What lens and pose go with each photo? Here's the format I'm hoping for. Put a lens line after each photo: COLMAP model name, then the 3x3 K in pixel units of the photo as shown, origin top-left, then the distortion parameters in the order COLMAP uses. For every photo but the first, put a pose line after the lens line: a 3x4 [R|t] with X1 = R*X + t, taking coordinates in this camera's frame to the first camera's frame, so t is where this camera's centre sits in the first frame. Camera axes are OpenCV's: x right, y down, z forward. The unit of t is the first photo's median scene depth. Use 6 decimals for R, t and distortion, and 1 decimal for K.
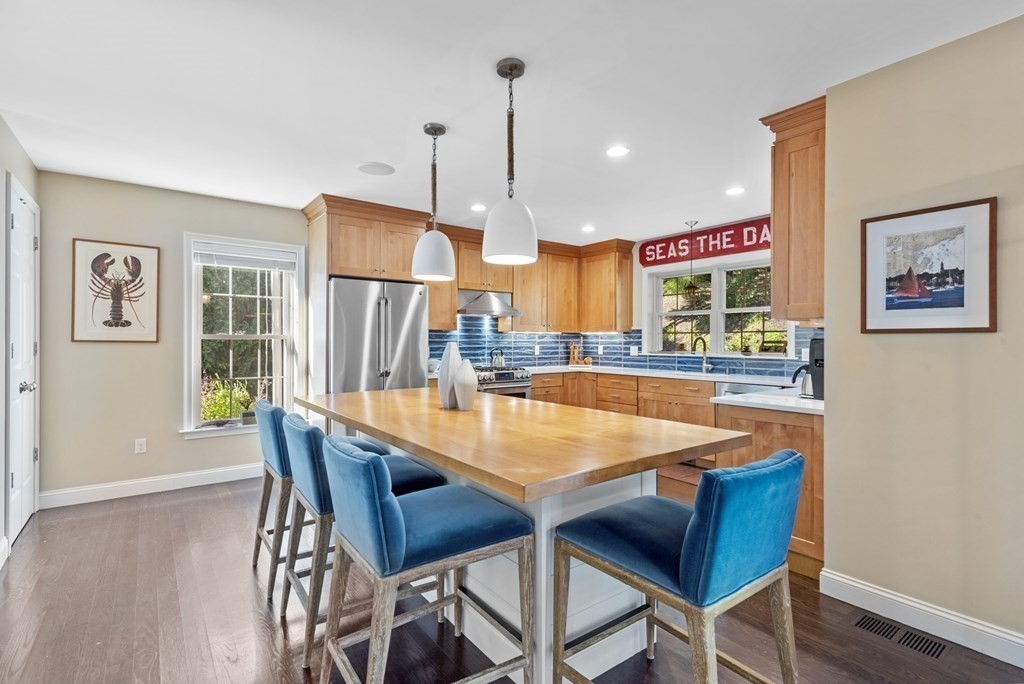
lens RADIAL K [[475.3, 0, 509.3], [0, 475.3, 340.3], [0, 0, 1]] dist [0.004468, 0.000127]
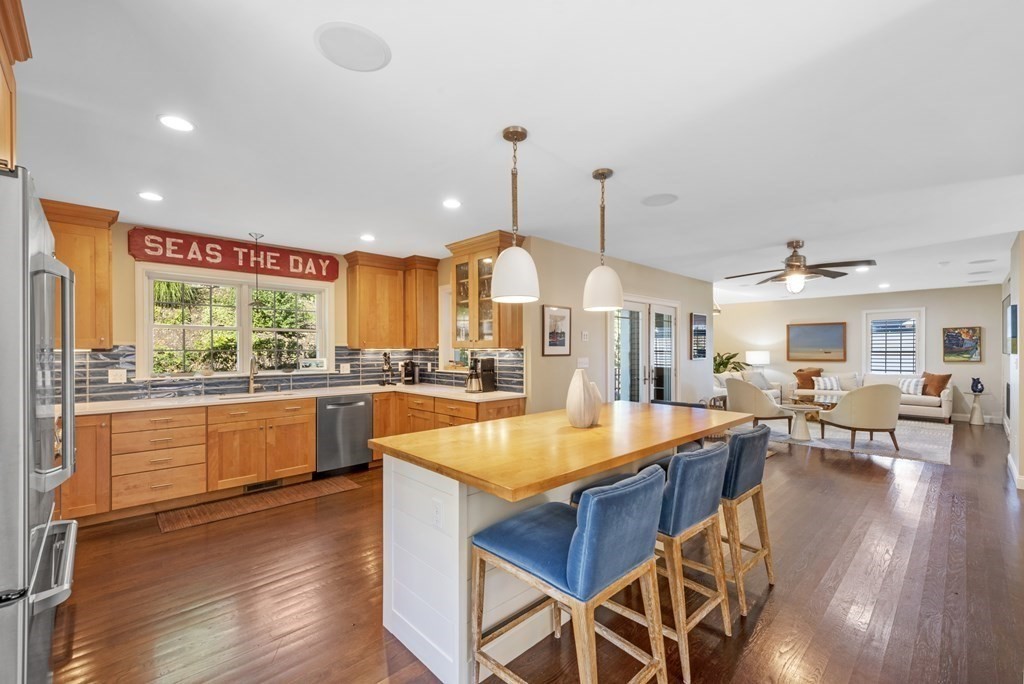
lens RADIAL K [[426.0, 0, 508.3], [0, 426.0, 348.8], [0, 0, 1]] dist [0.000592, 0.000105]
pose [[-0.120806, -0.000172, 0.992676, -0.502295], [-0.000127, 1.000000, 0.000158, -0.021055], [-0.992676, -0.000107, -0.120806, 0.588050]]
